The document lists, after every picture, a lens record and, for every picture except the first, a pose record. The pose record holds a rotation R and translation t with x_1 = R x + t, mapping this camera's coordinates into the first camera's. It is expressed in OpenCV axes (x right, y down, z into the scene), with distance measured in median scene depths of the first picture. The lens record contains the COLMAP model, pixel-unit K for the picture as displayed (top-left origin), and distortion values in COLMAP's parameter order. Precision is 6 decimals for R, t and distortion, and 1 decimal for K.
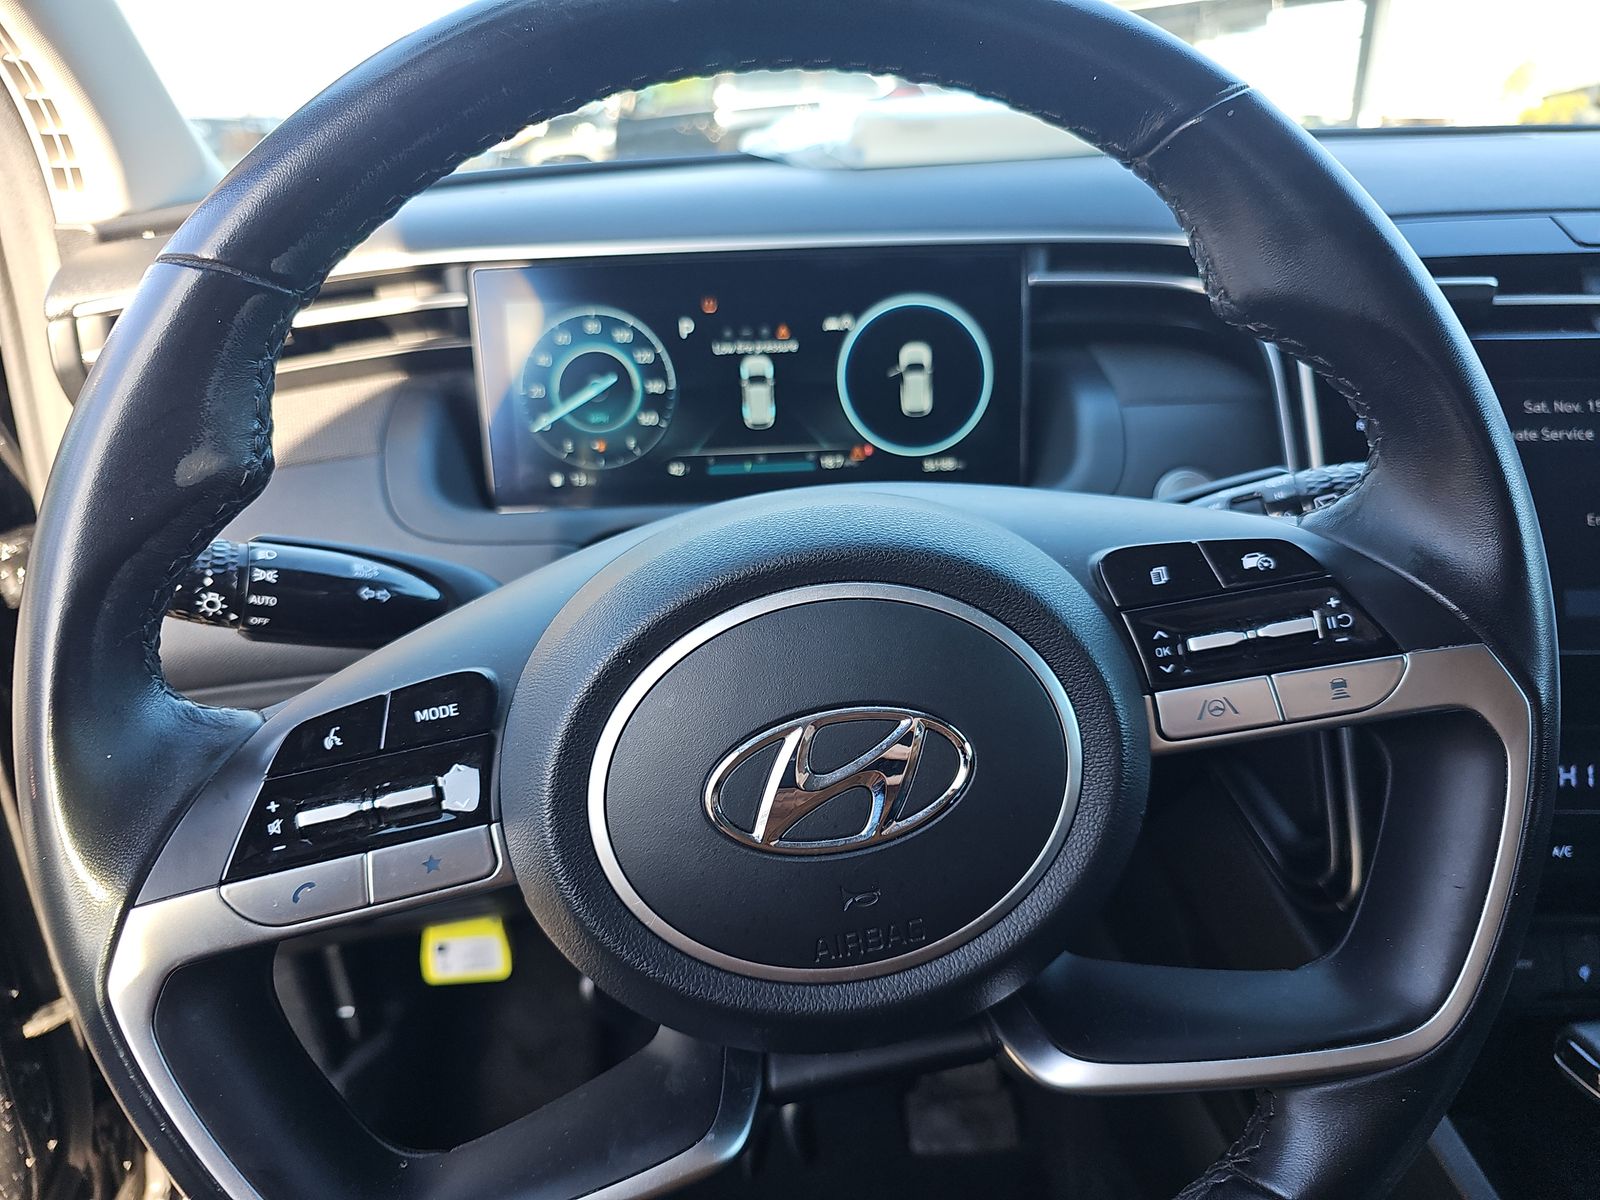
lens RADIAL K [[1080.7, 0, 834.6], [0, 1080.7, 605.0], [0, 0, 1]] dist [0.002958, -0.035264]
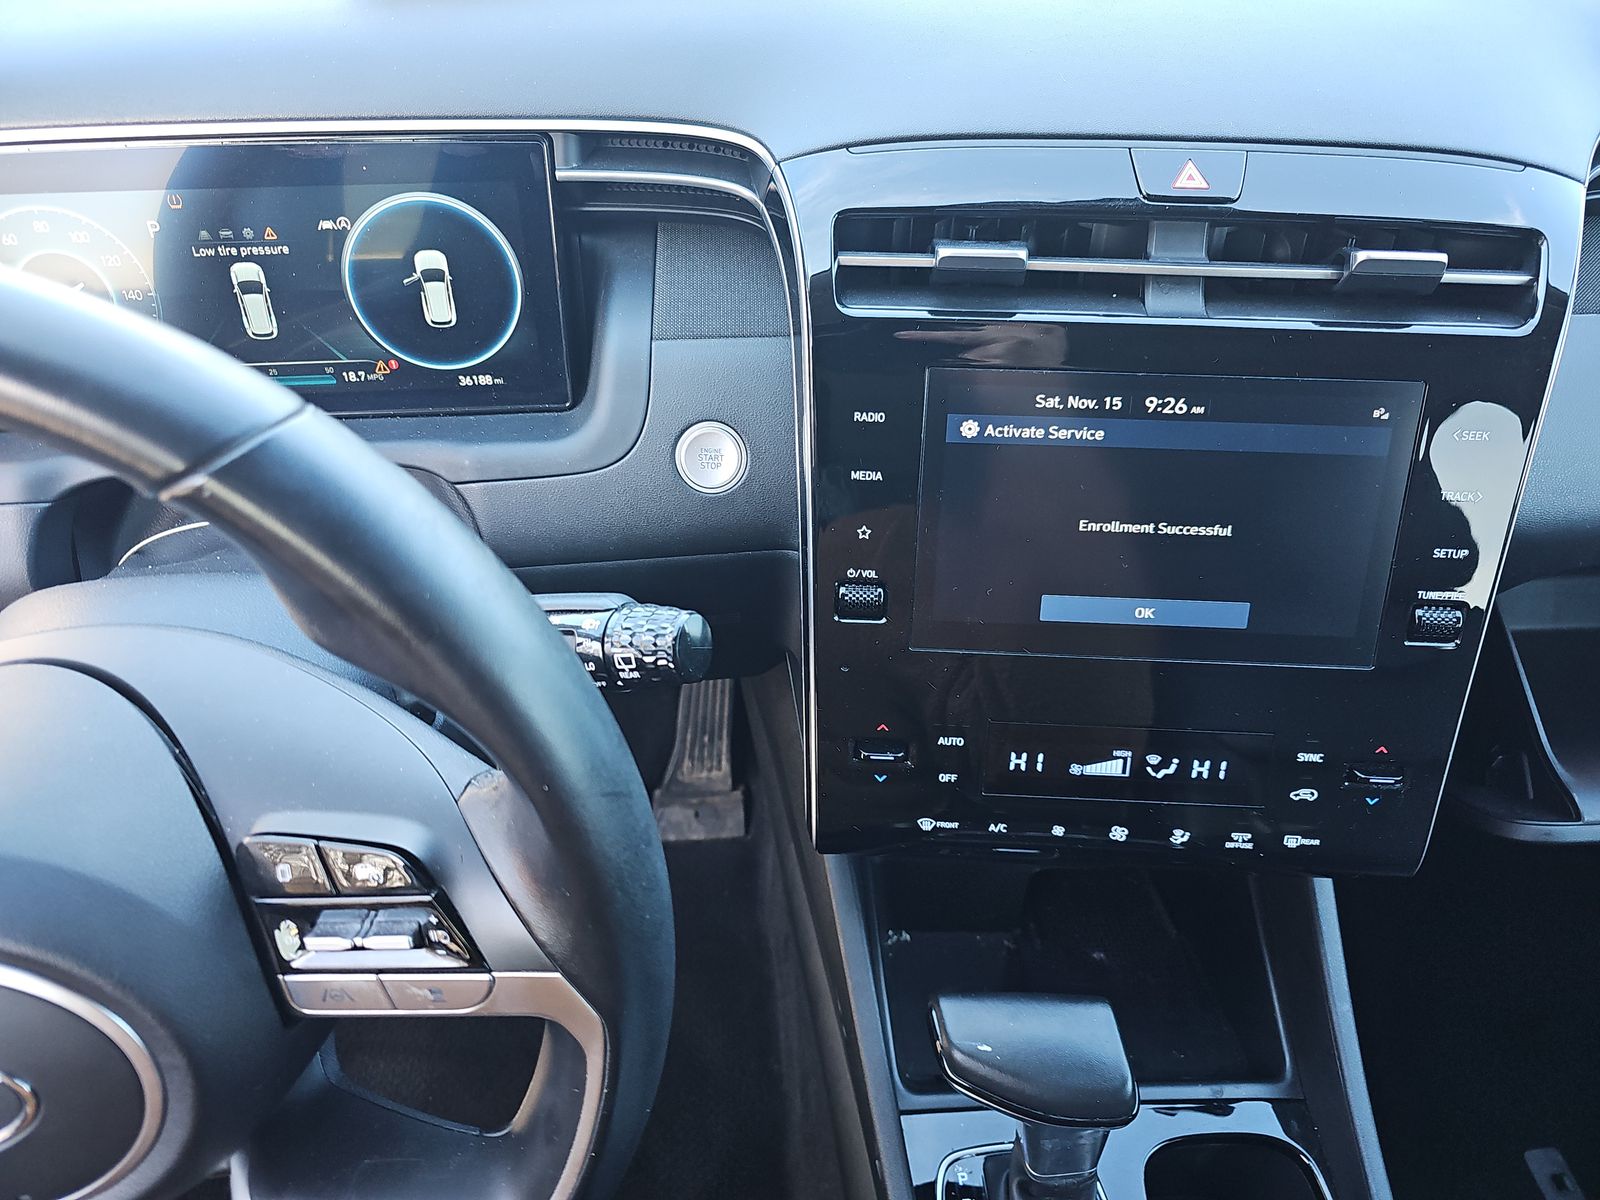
lens RADIAL K [[1054.1, 0, 804.4], [0, 1054.1, 612.3], [0, 0, 1]] dist [0.029606, -0.037450]
pose [[0.999133, 0.023910, 0.034068, 0.362986], [-0.035280, 0.920801, 0.388433, -0.318540], [-0.022083, -0.389299, 0.920847, 0.079597]]
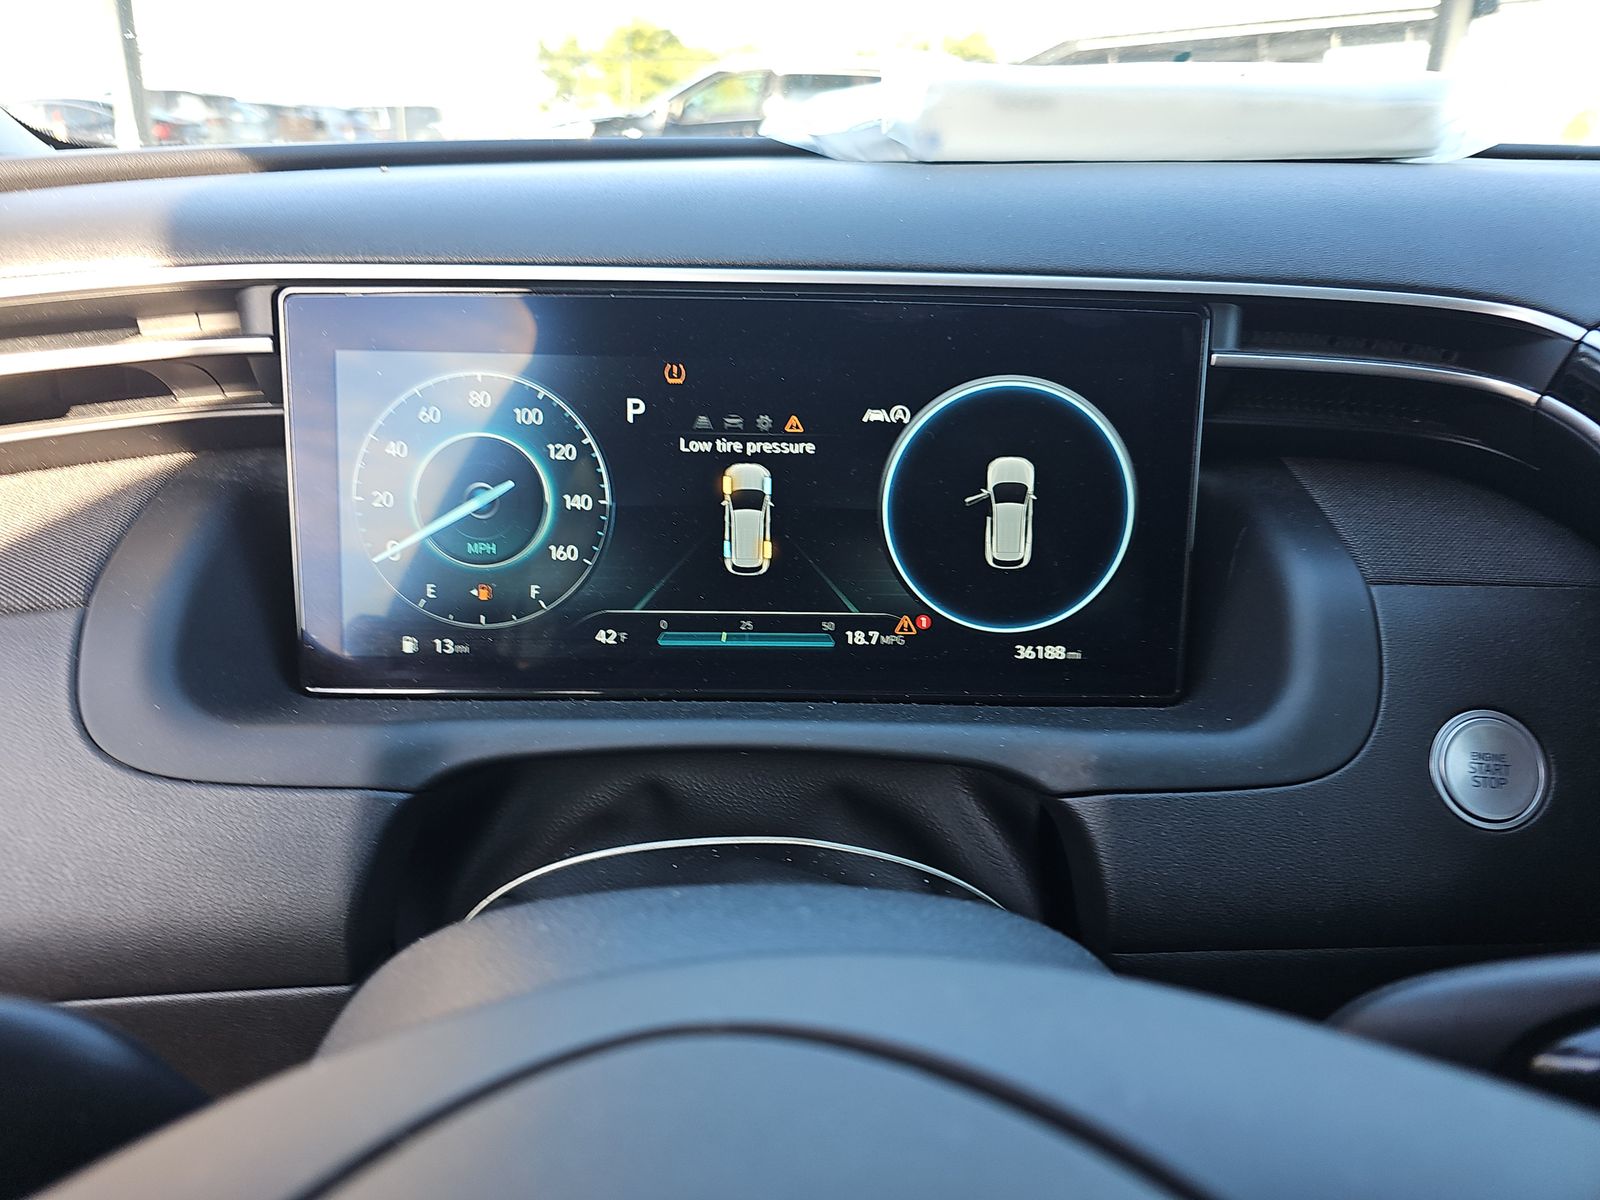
lens RADIAL K [[1112.1, 0, 800.0], [0, 1112.1, 600.0], [0, 0, 1]] dist [0.086262, -0.195808]
pose [[0.996798, 0.064356, -0.047452, -0.008781], [-0.065521, 0.997577, -0.023401, -0.139965], [0.045831, 0.026435, 0.998599, 0.381042]]
